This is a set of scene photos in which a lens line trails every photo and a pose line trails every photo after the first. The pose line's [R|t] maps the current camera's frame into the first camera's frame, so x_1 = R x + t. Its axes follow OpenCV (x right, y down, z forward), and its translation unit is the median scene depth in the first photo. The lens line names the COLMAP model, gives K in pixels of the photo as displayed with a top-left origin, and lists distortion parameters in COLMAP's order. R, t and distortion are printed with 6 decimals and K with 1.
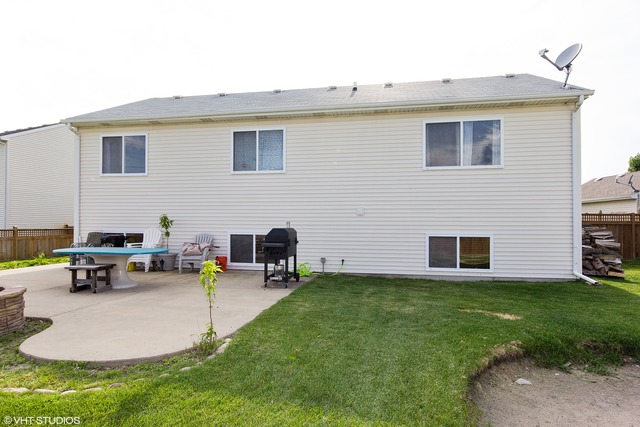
lens RADIAL K [[356.1, 0, 319.9], [0, 356.1, 226.4], [0, 0, 1]] dist [0.019078, 0.000300]
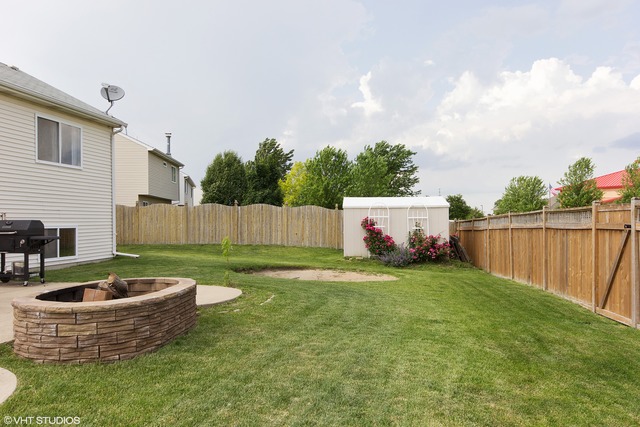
lens RADIAL K [[567.0, 0, 318.4], [0, 567.0, 217.4], [0, 0, 1]] dist [0.004561, 0.004278]
pose [[-0.016690, 0.000976, 0.999860, -1.386465], [-0.006095, 0.999981, -0.001078, -0.006826], [-0.999842, -0.006112, -0.016684, 0.243789]]
